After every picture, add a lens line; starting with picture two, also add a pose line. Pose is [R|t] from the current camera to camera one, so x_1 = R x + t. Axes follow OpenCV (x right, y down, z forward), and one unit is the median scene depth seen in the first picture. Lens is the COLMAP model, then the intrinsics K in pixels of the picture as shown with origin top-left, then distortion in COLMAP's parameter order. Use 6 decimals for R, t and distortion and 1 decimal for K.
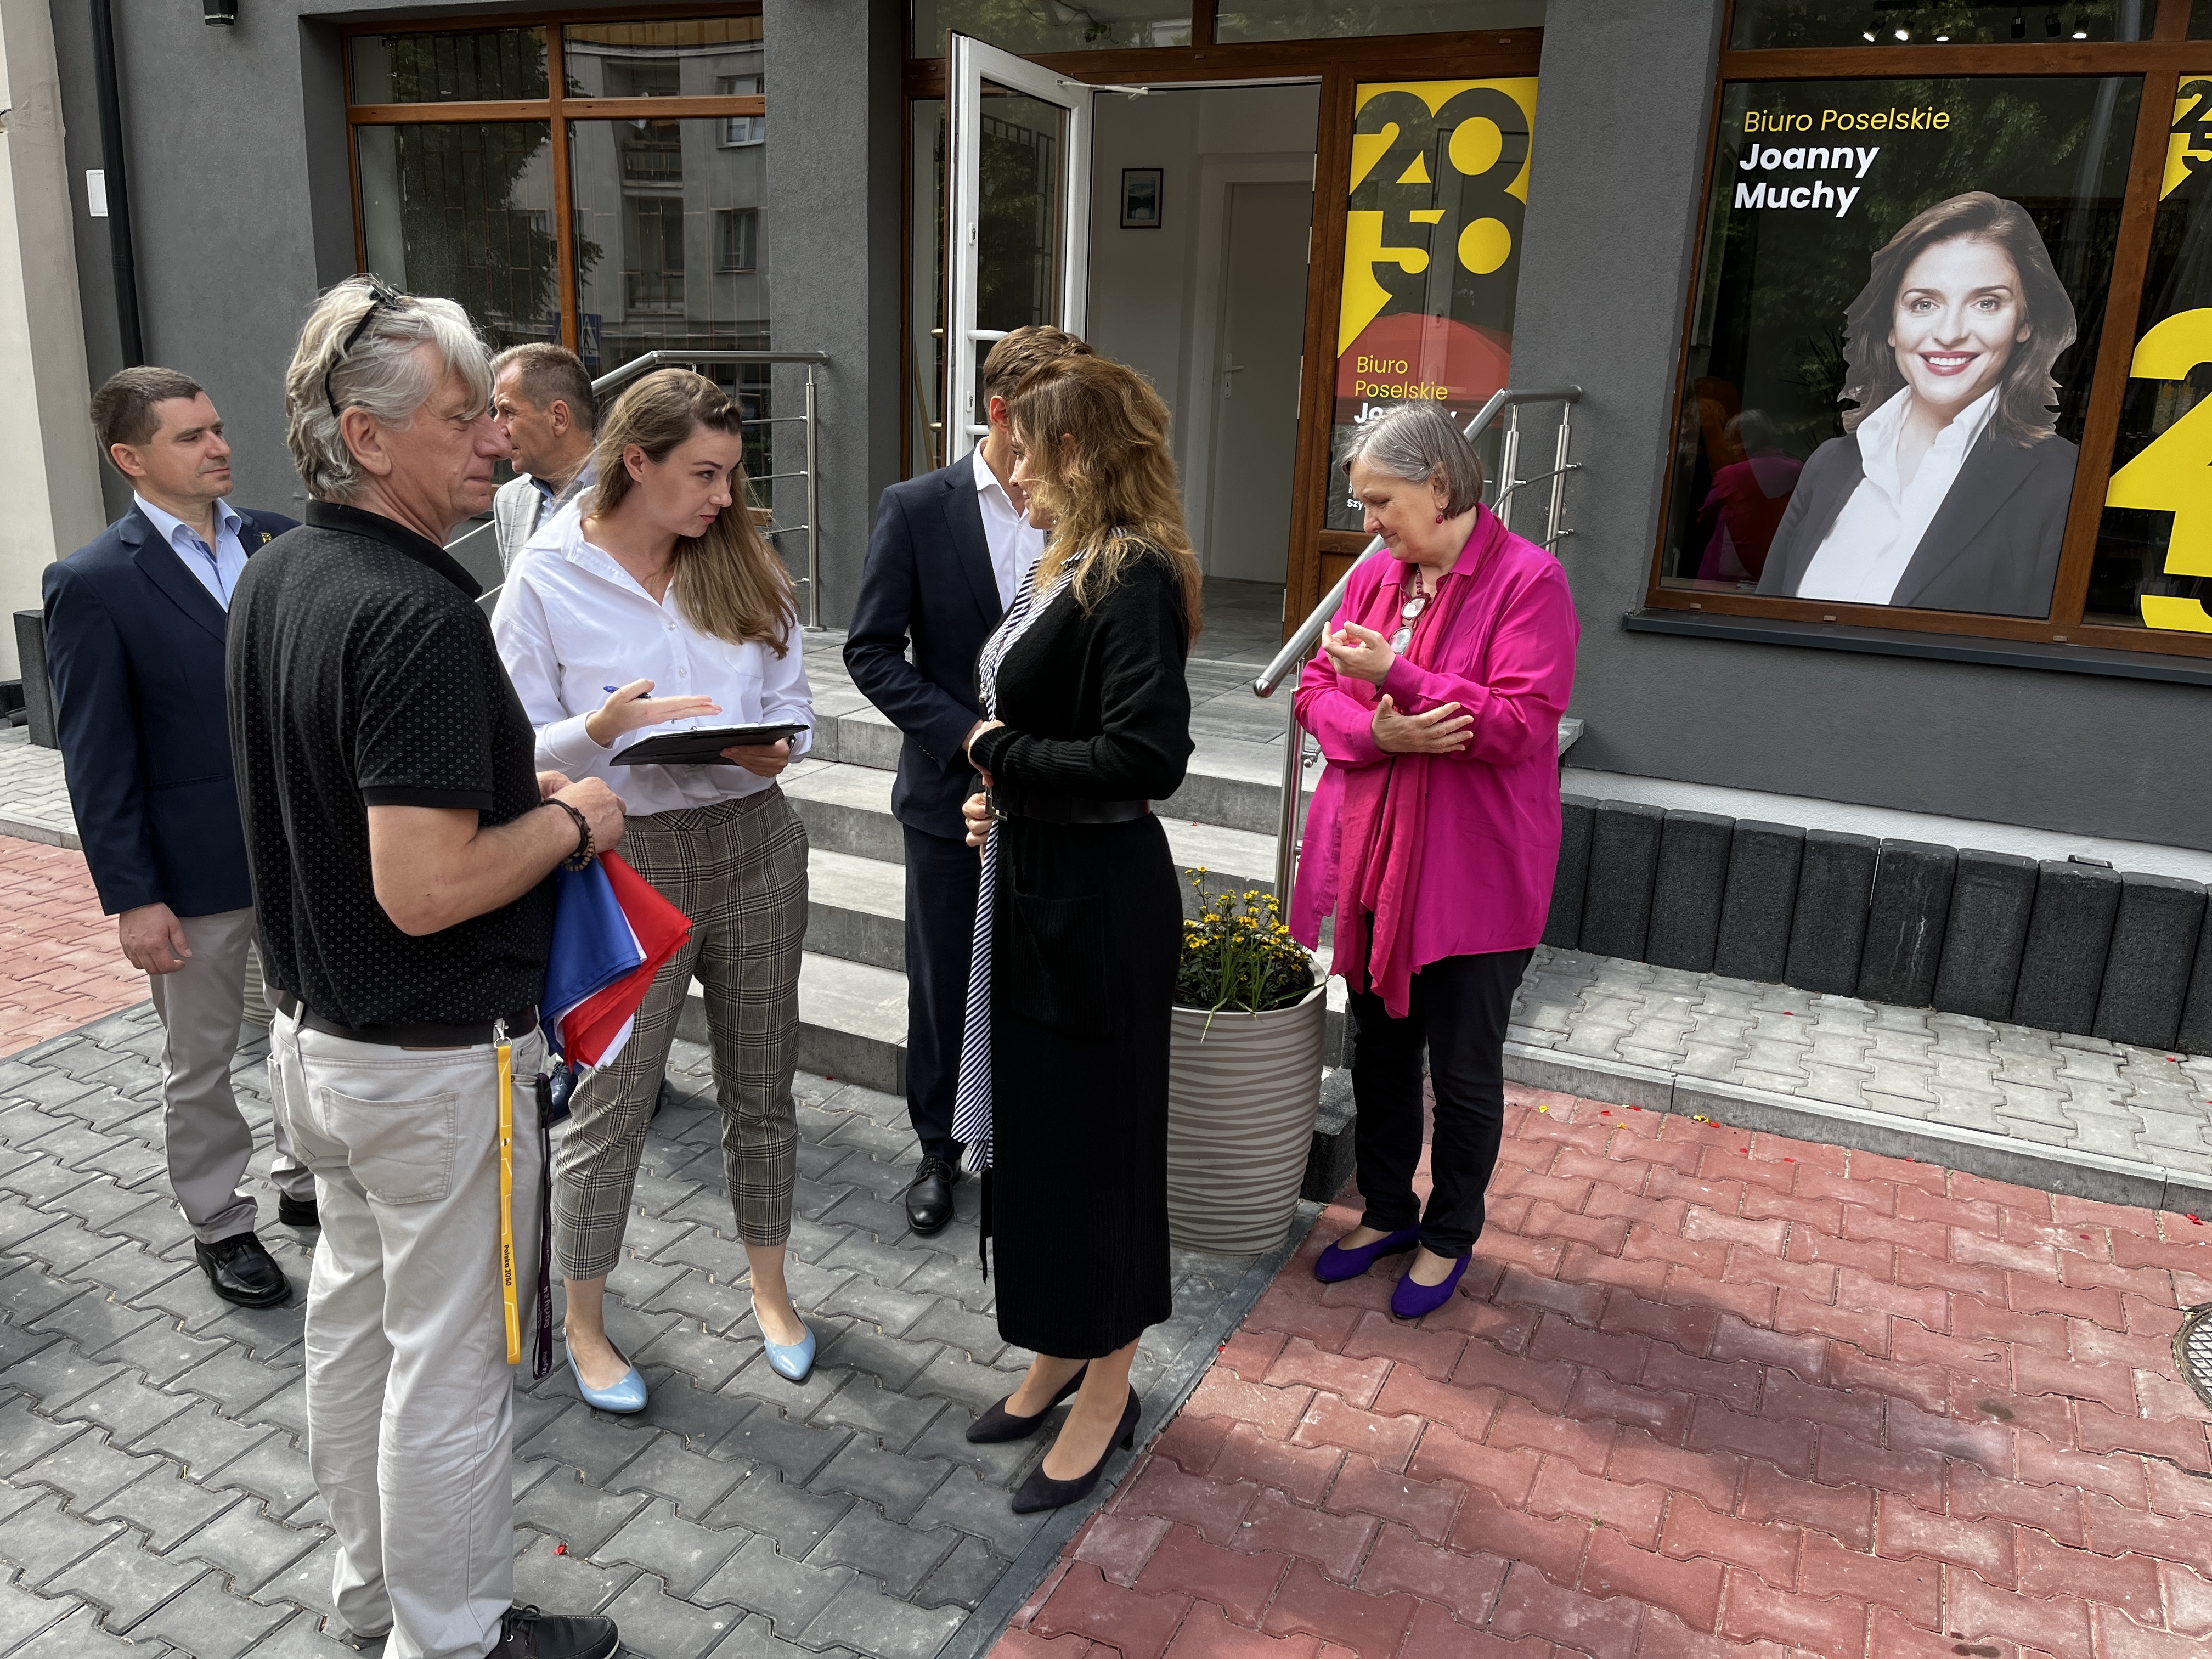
lens RADIAL K [[1657.5, 0, 1113.8], [0, 1657.5, 840.1], [0, 0, 1]] dist [0.088327, -0.118835]
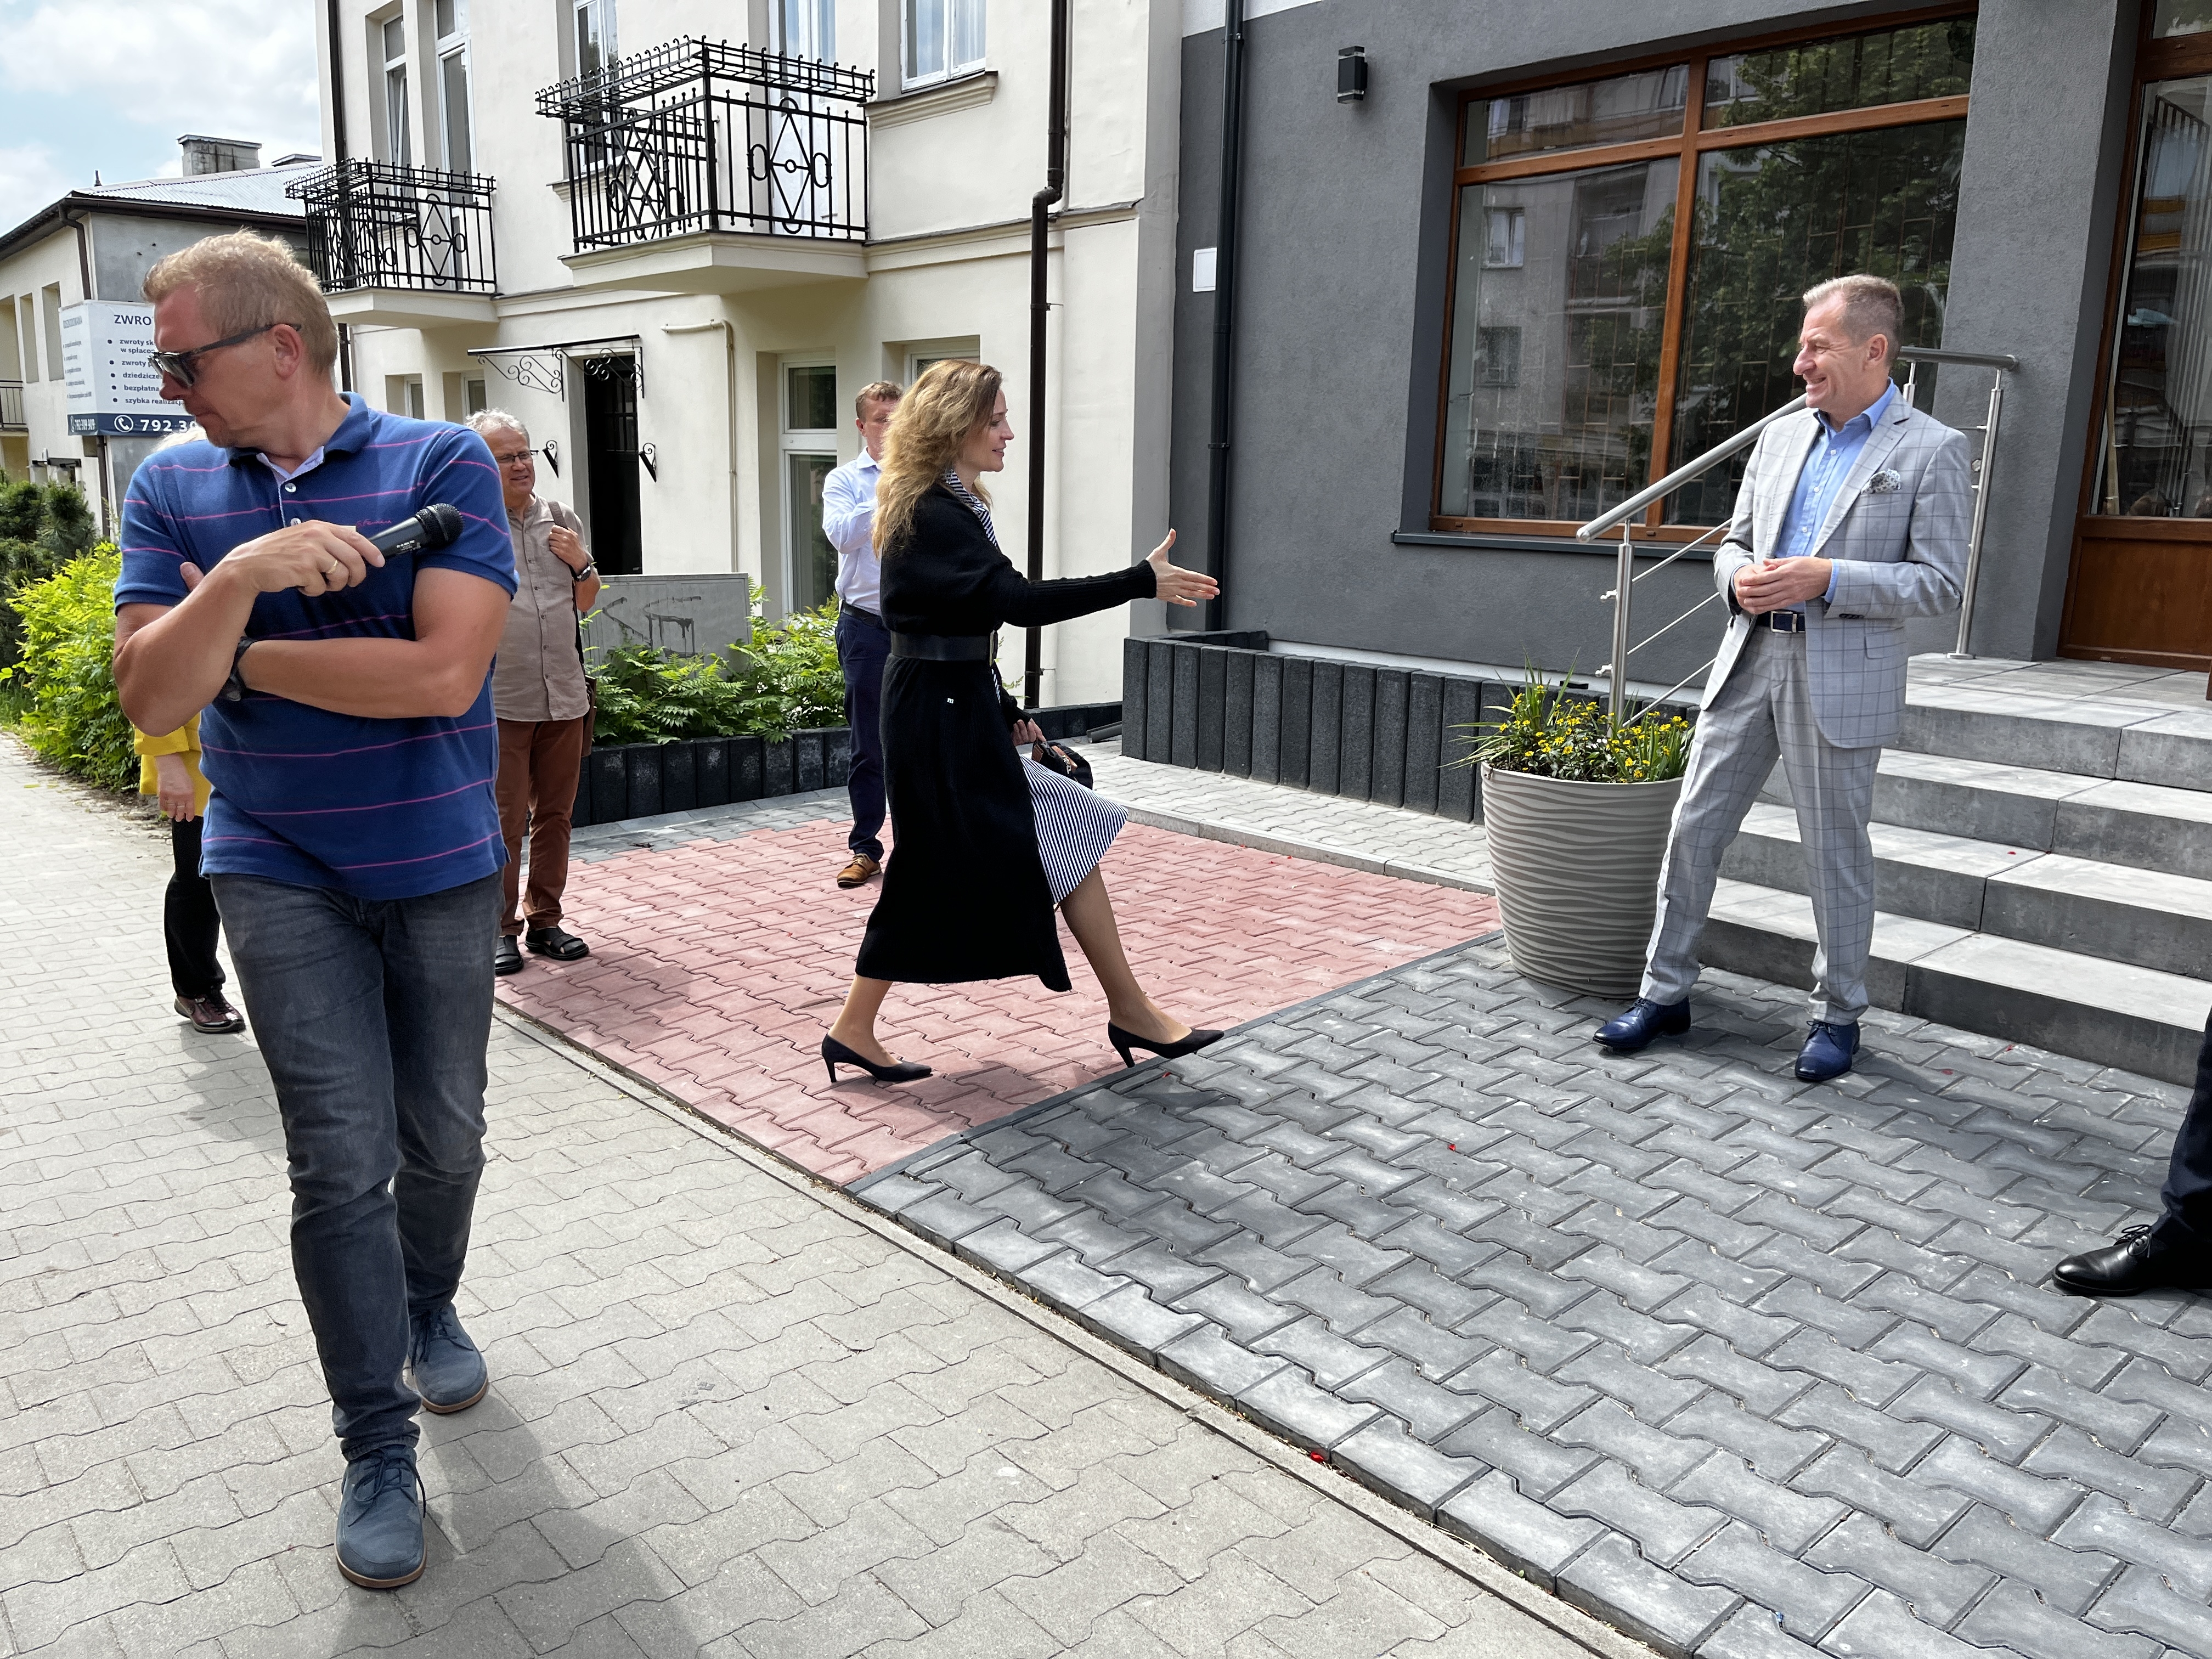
lens RADIAL K [[1662.6, 0, 1112.7], [0, 1662.6, 834.1], [0, 0, 1]] dist [0.080551, -0.111491]
pose [[0.919264, 0.064418, -0.388336, -0.323013], [-0.091954, 0.994366, -0.052724, 0.083467], [0.382752, 0.084176, 0.920008, -0.027658]]
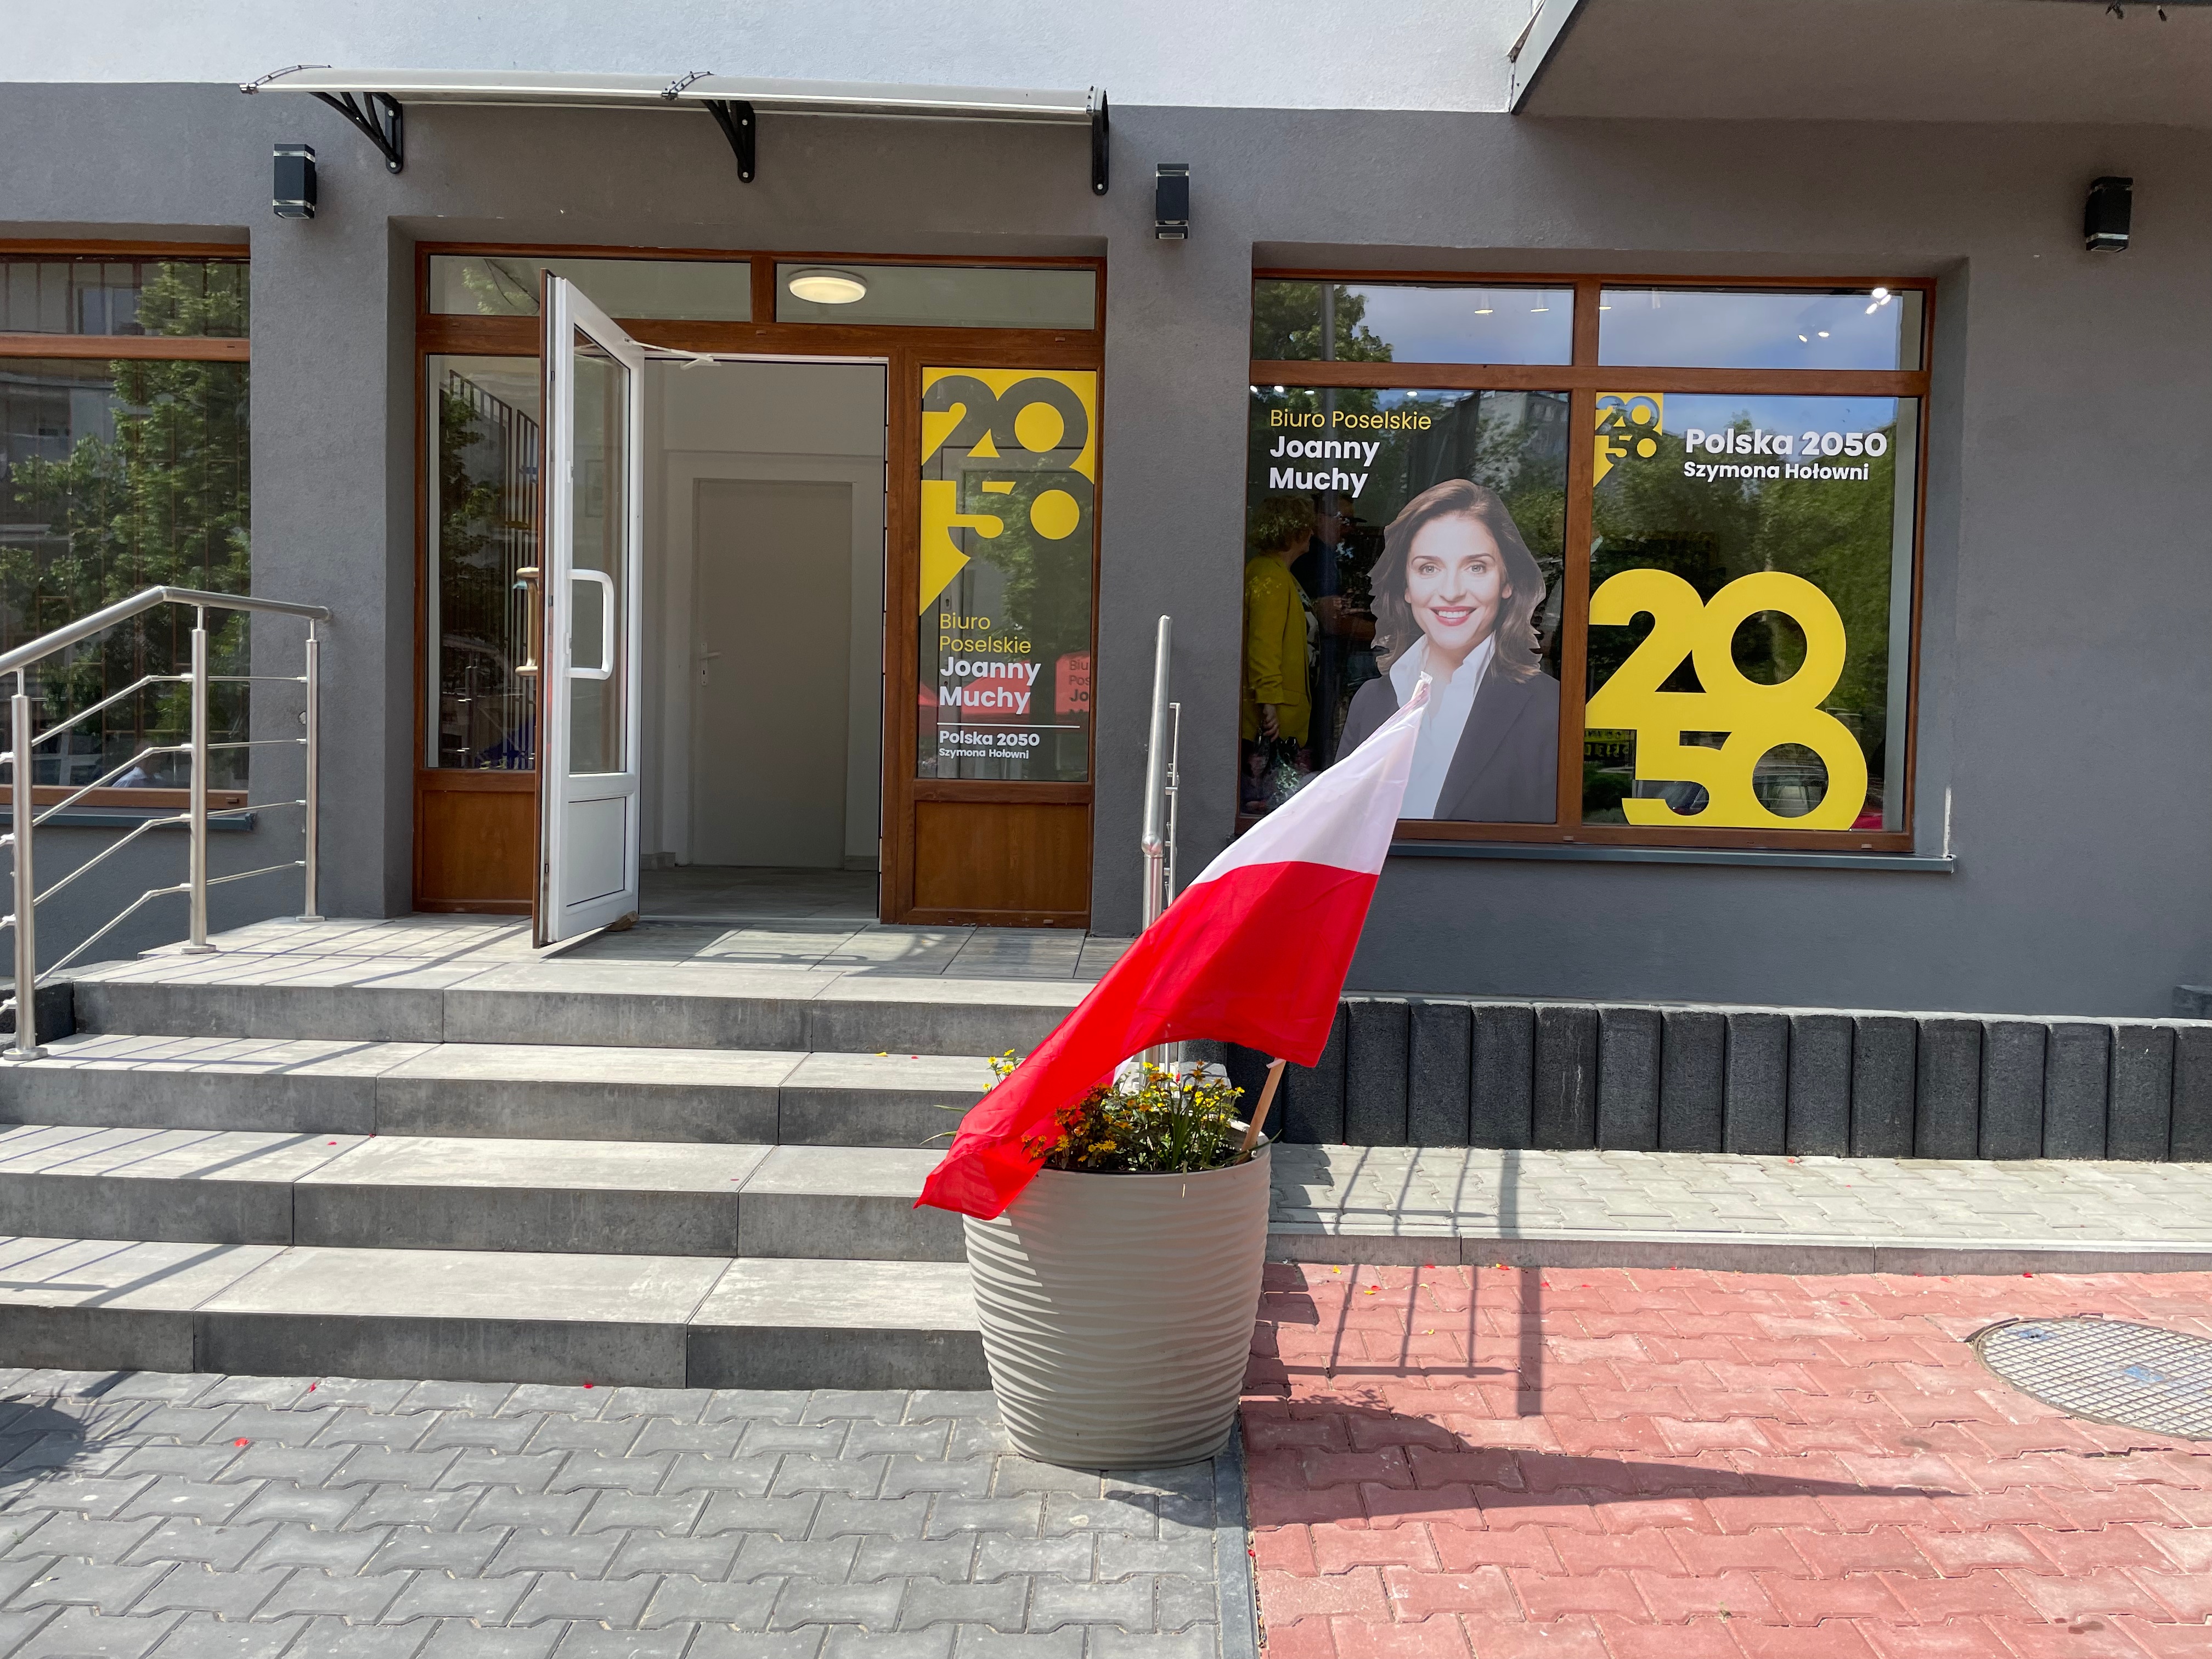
lens RADIAL K [[1660.5, 0, 1114.3], [0, 1660.5, 808.8], [0, 0, 1]] dist [0.081493, -0.105122]
pose [[0.906385, -0.032161, 0.421227, -0.224816], [0.125387, 0.972647, -0.195542, 0.050351], [-0.403416, 0.230053, 0.885625, 0.085614]]
